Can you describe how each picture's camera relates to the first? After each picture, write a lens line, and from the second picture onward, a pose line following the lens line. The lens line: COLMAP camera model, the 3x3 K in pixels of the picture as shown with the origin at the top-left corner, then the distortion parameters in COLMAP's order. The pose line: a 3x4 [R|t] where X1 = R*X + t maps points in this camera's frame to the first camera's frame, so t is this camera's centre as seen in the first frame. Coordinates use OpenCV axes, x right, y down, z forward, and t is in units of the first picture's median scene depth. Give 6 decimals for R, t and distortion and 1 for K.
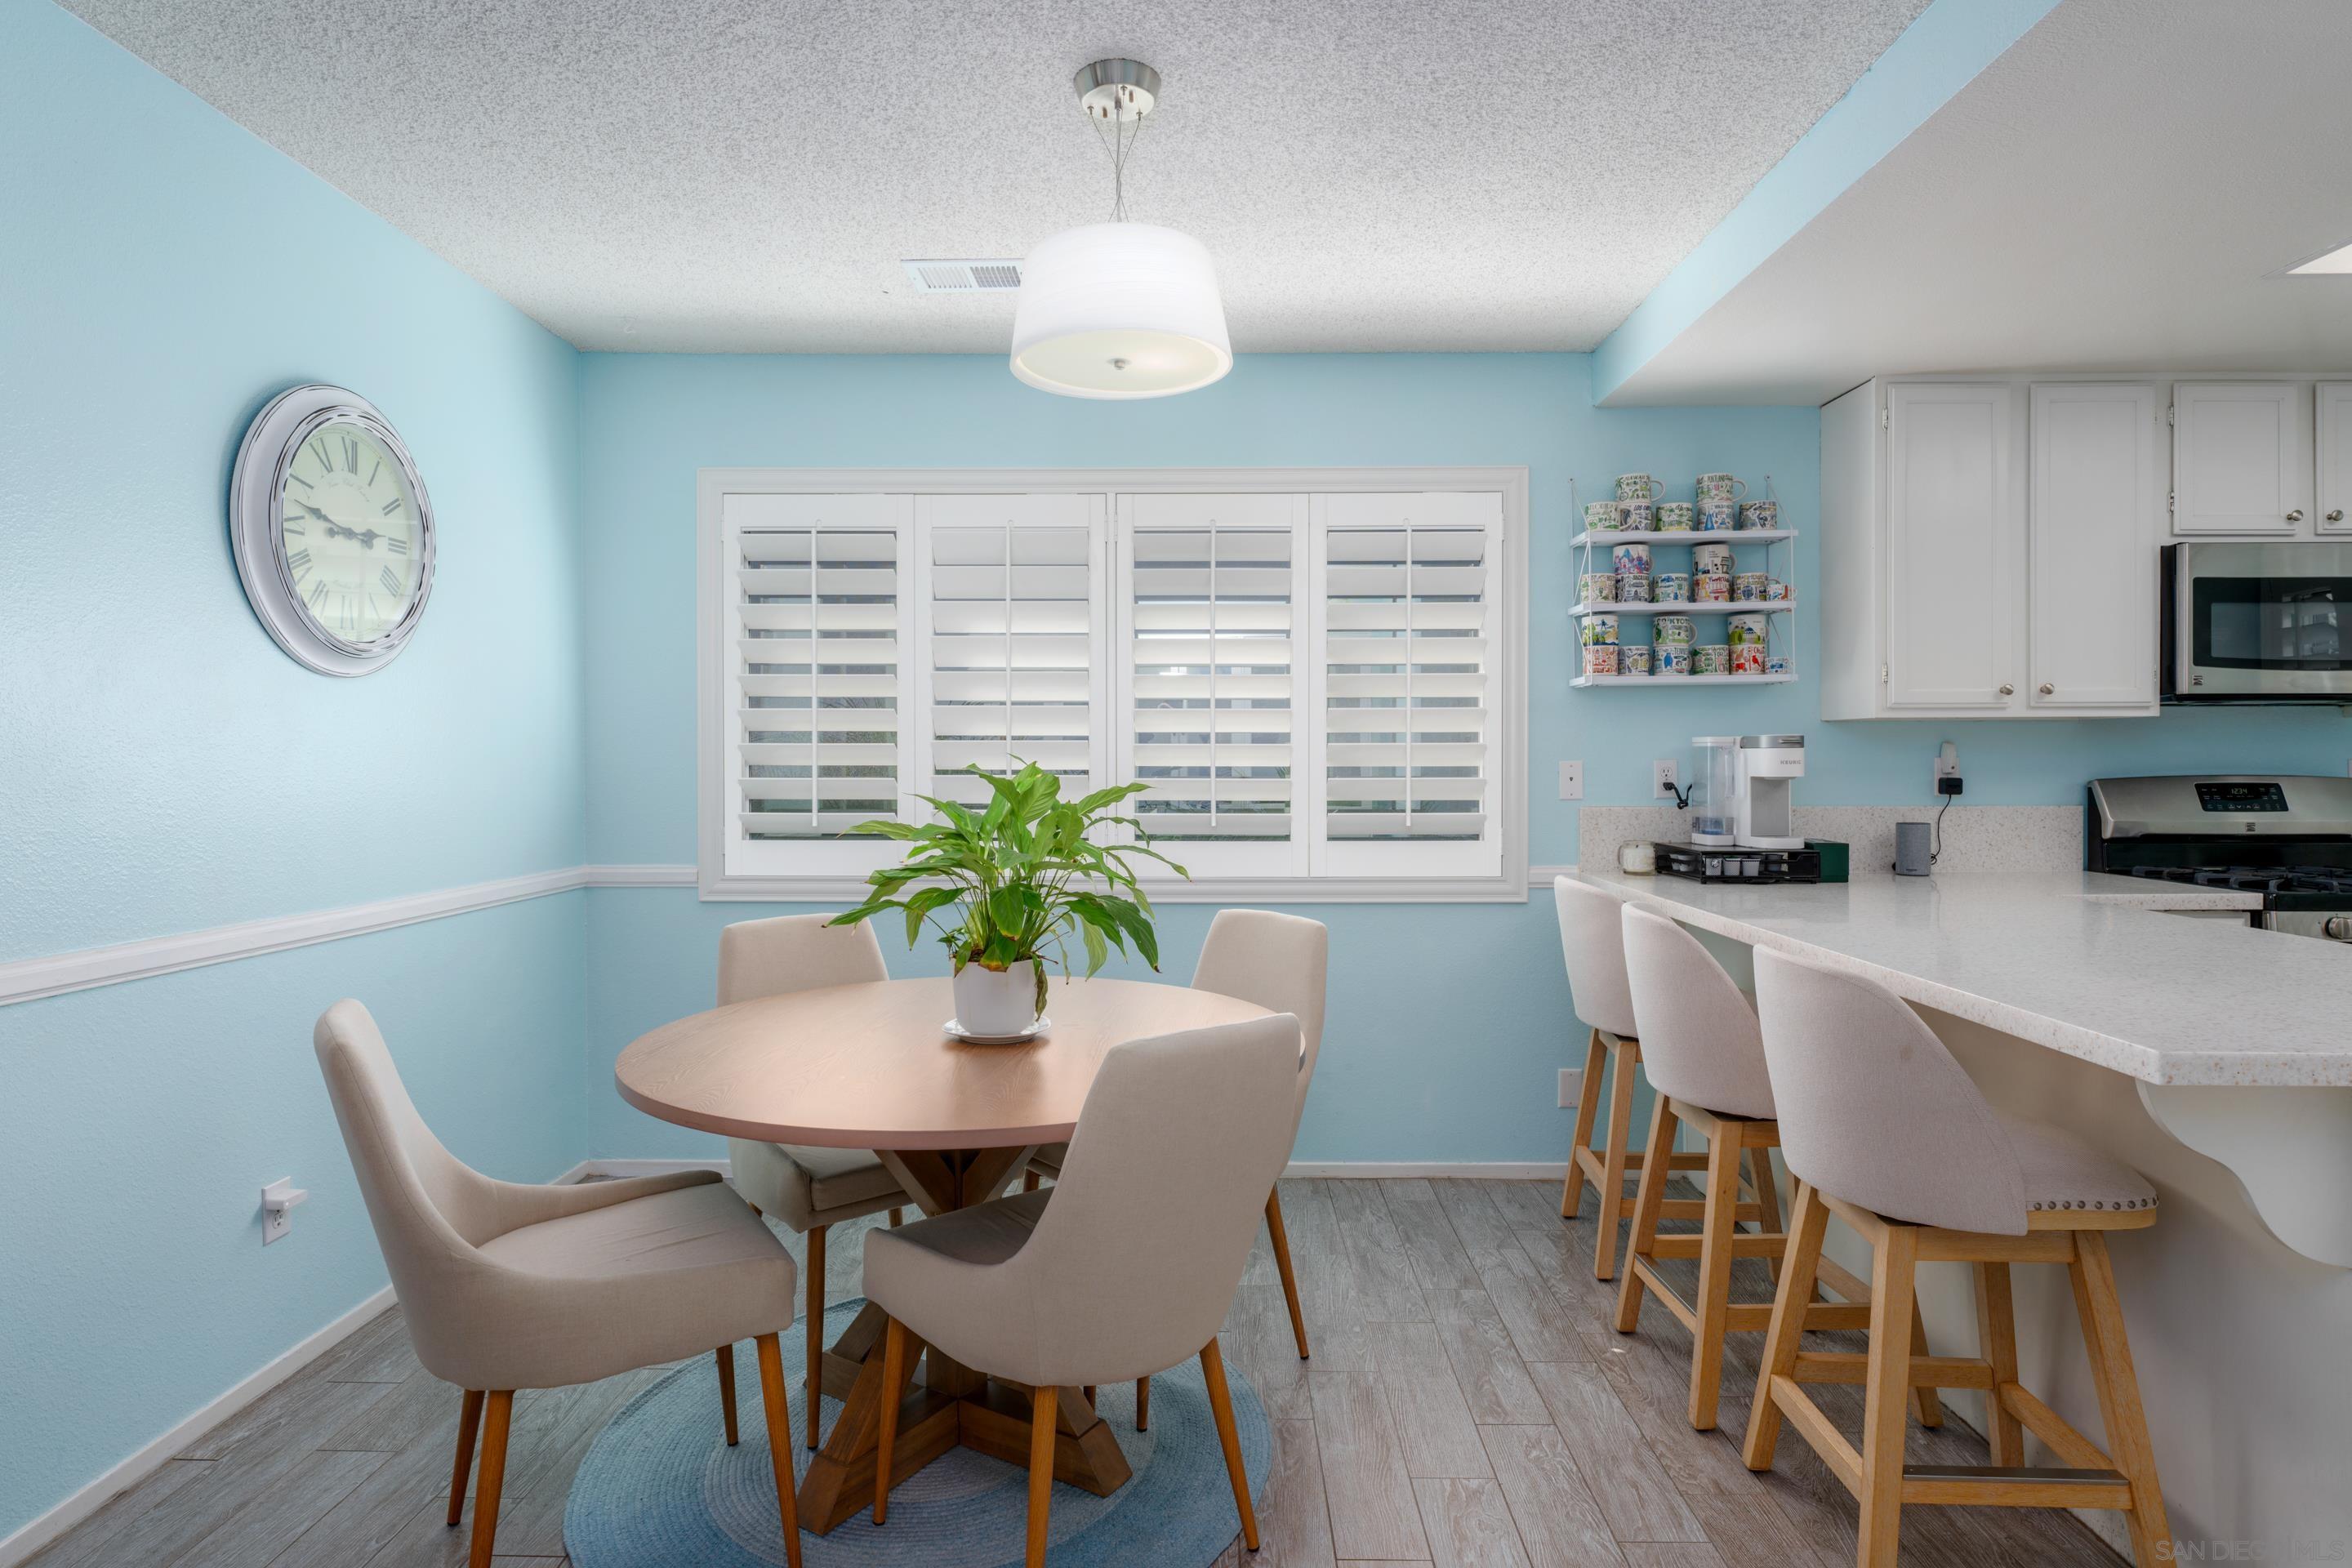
lens RADIAL K [[1280.8, 0, 1177.9], [0, 1280.8, 773.7], [0, 0, 1]] dist [-0.002973, -0.001294]
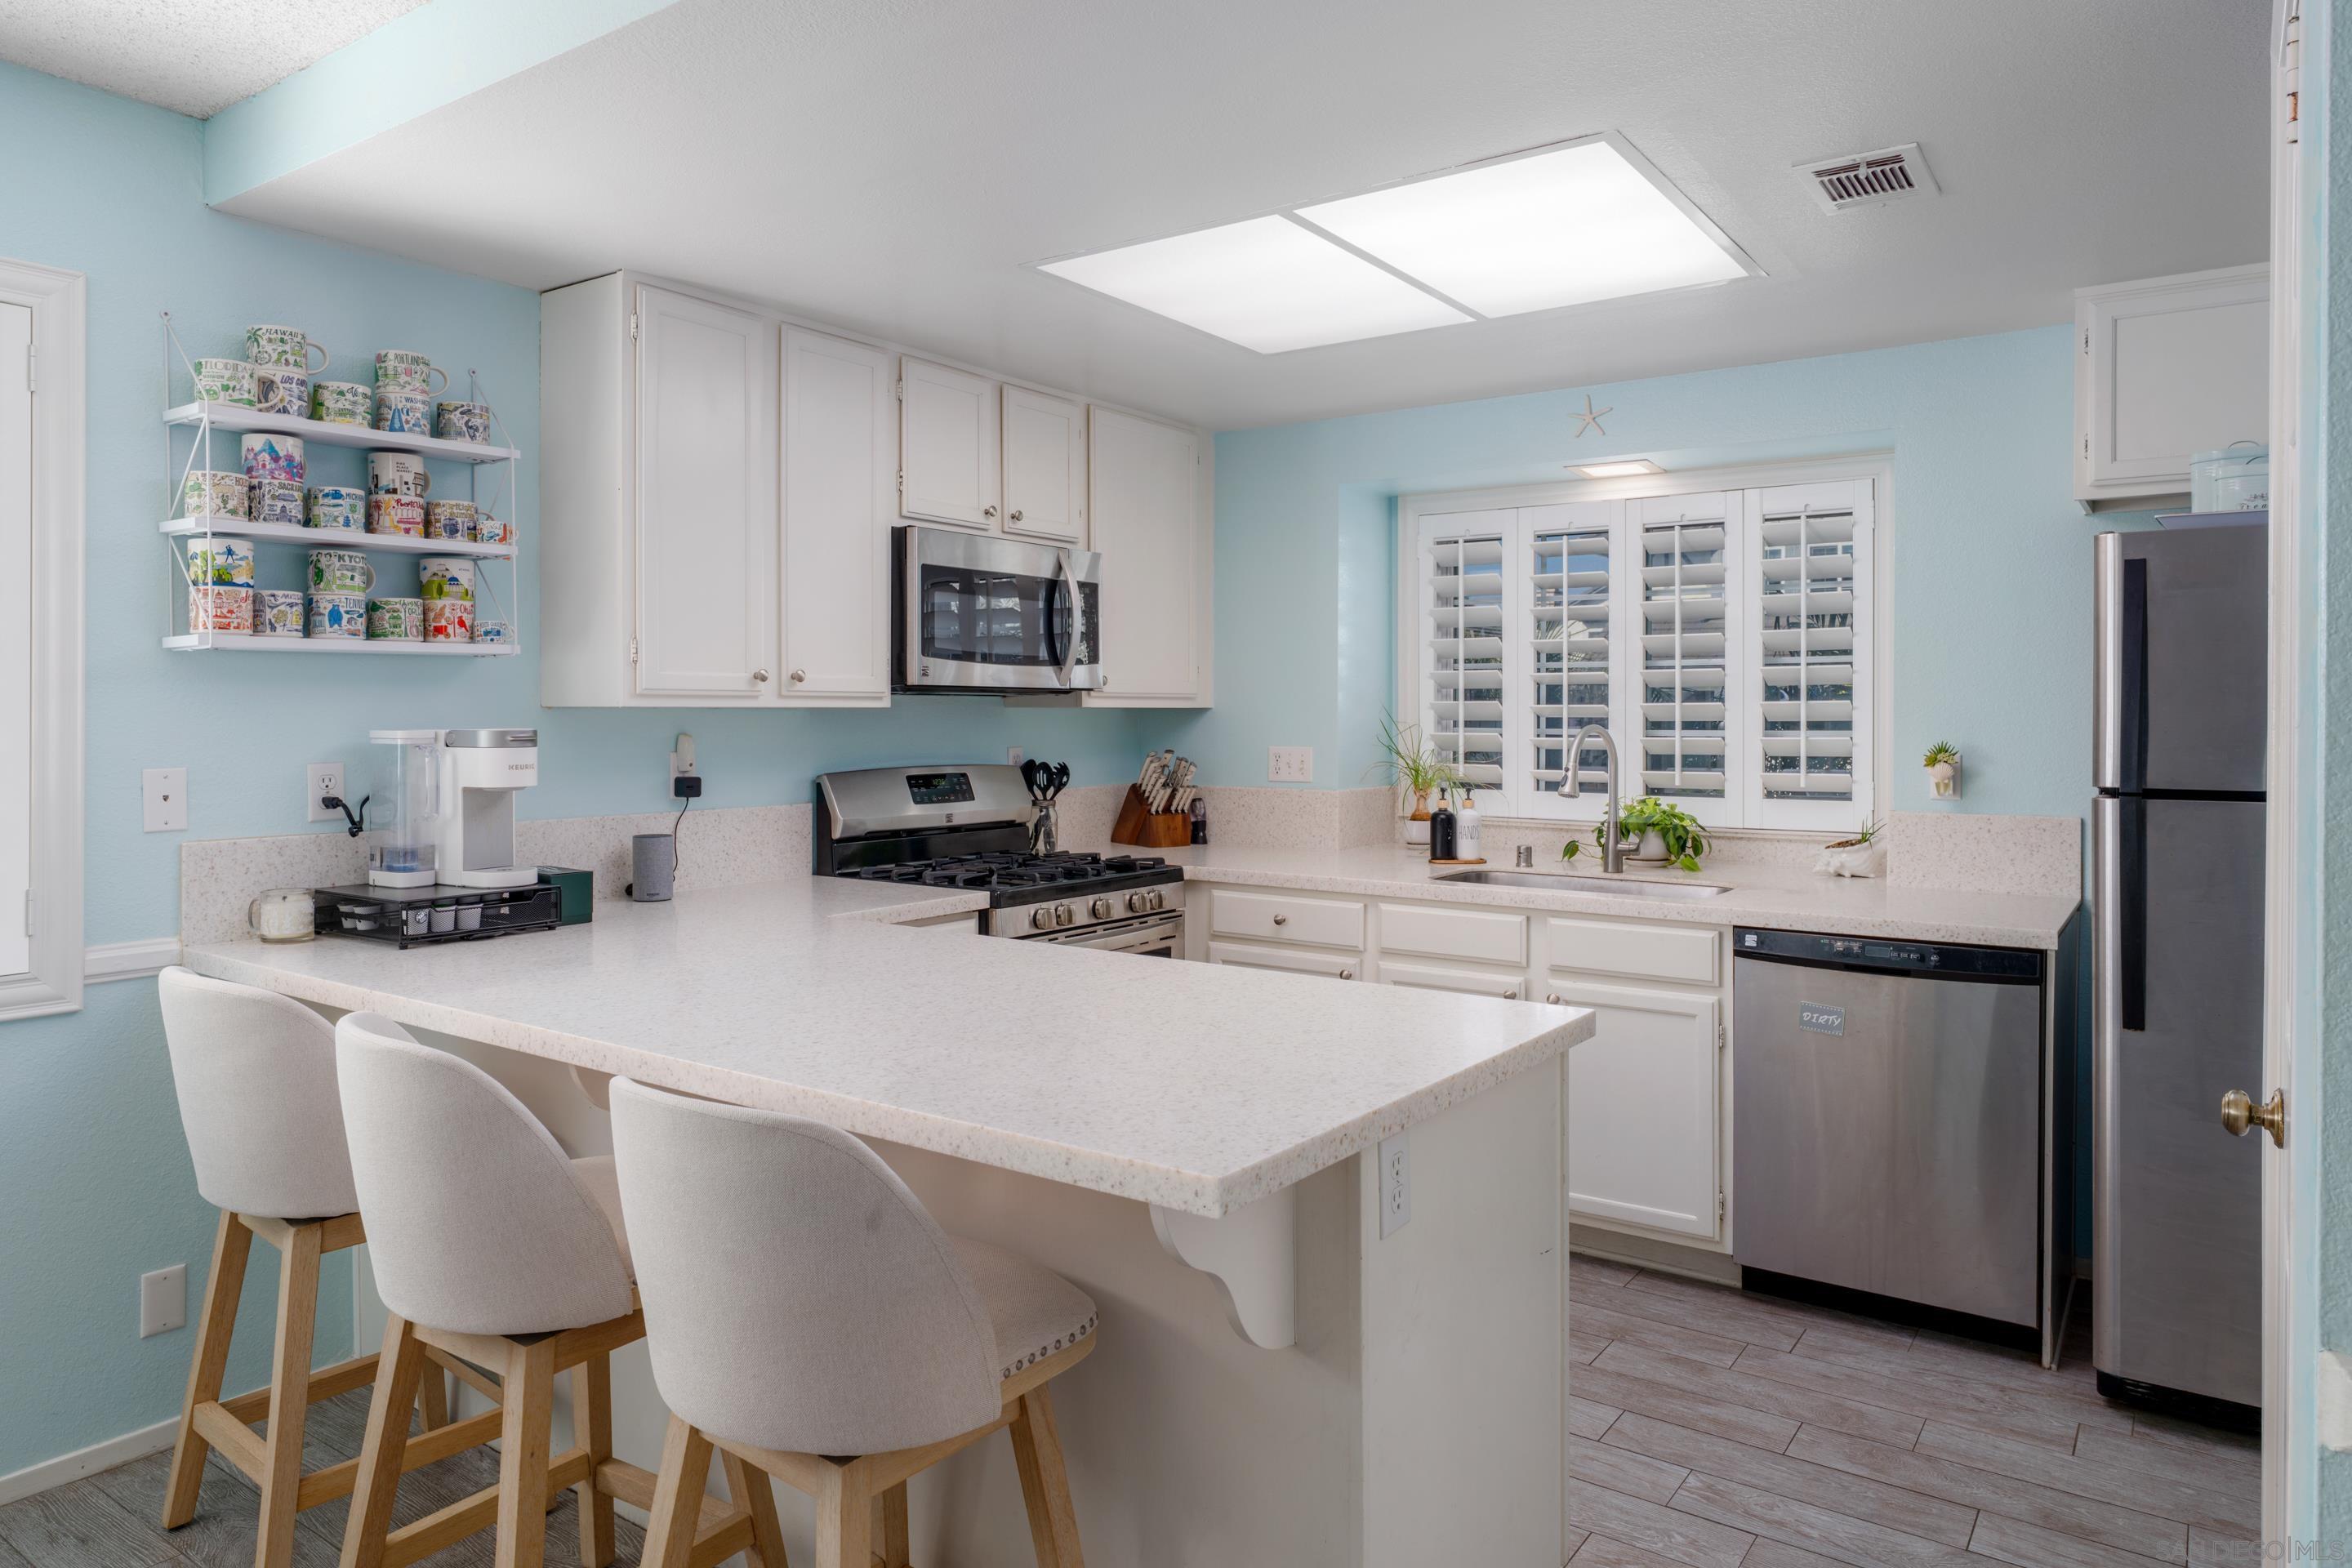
lens RADIAL K [[1479.3, 0, 1198.3], [0, 1479.3, 713.1], [0, 0, 1]] dist [0.001885, -0.003161]
pose [[0.558758, 0.003978, 0.829321, -0.006471], [0.007095, 0.999929, -0.009577, -0.027237], [-0.829300, 0.011235, 0.558690, 0.194637]]
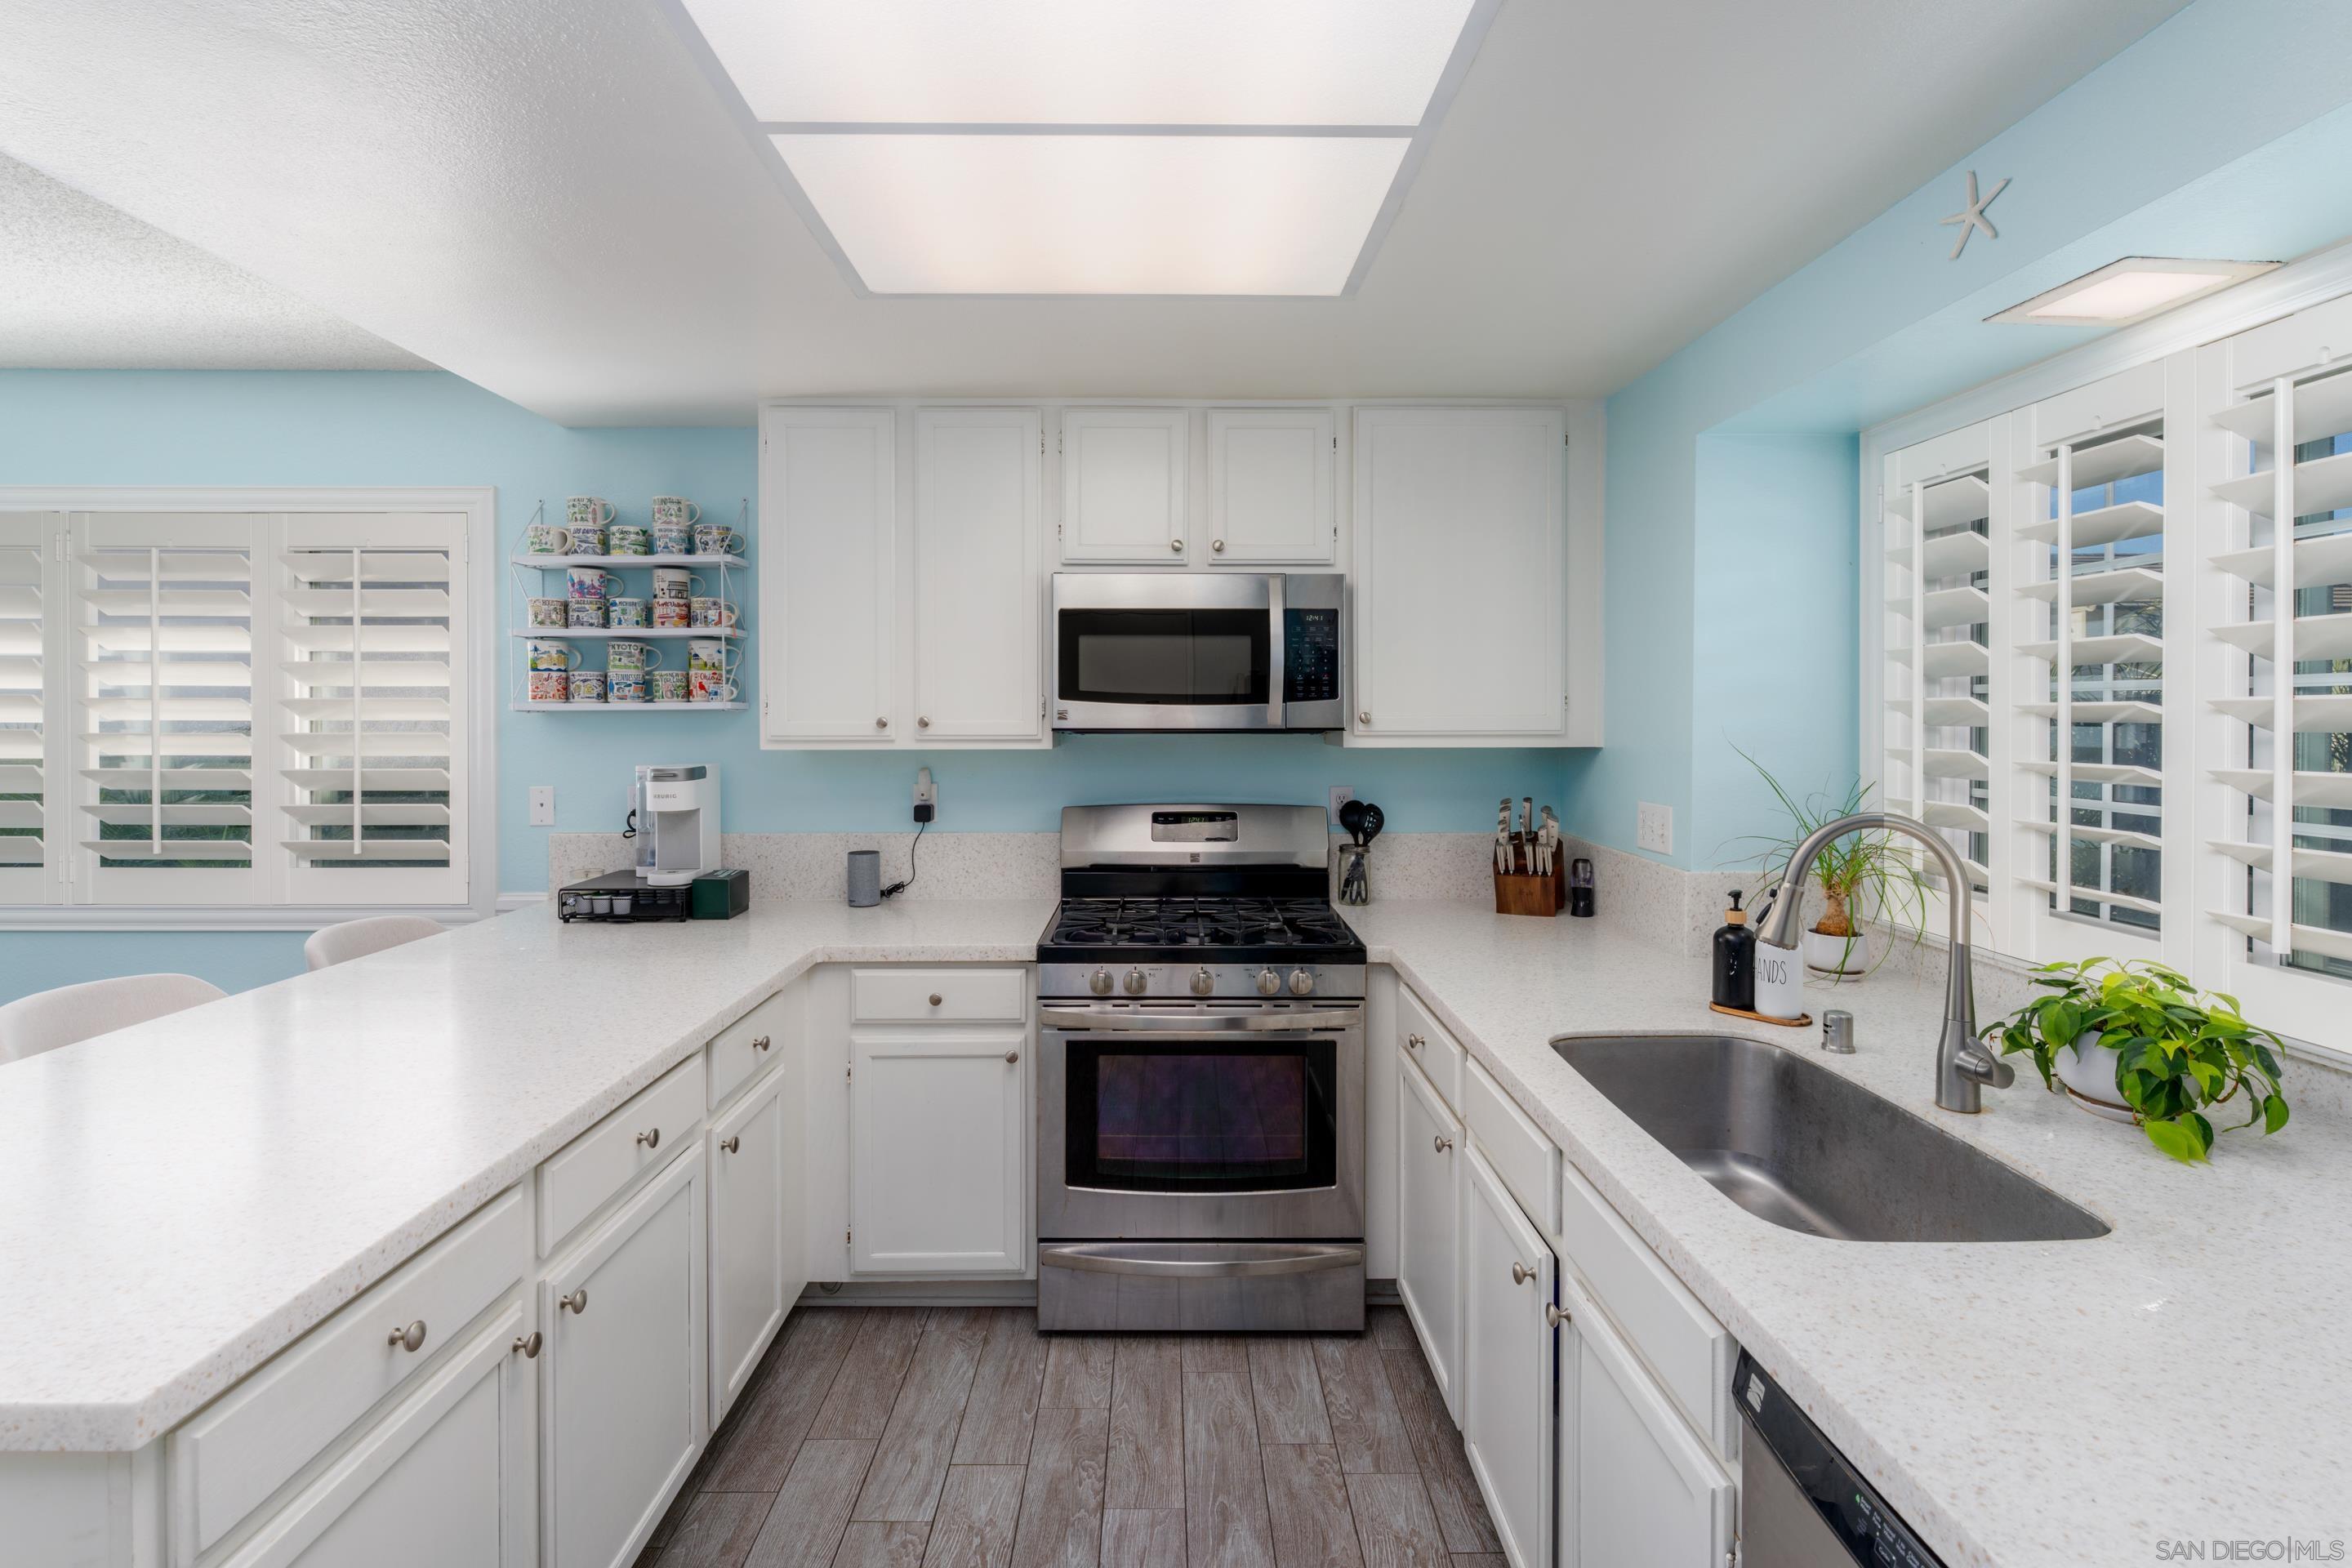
lens RADIAL K [[1093.6, 0, 1172.0], [0, 1093.6, 728.2], [0, 0, 1]] dist [-0.000318, -0.000385]
pose [[0.999740, 0.002848, 0.022627, 0.797541], [-0.002908, 0.999992, 0.002590, -0.060472], [-0.022620, -0.002655, 0.999741, 0.151373]]
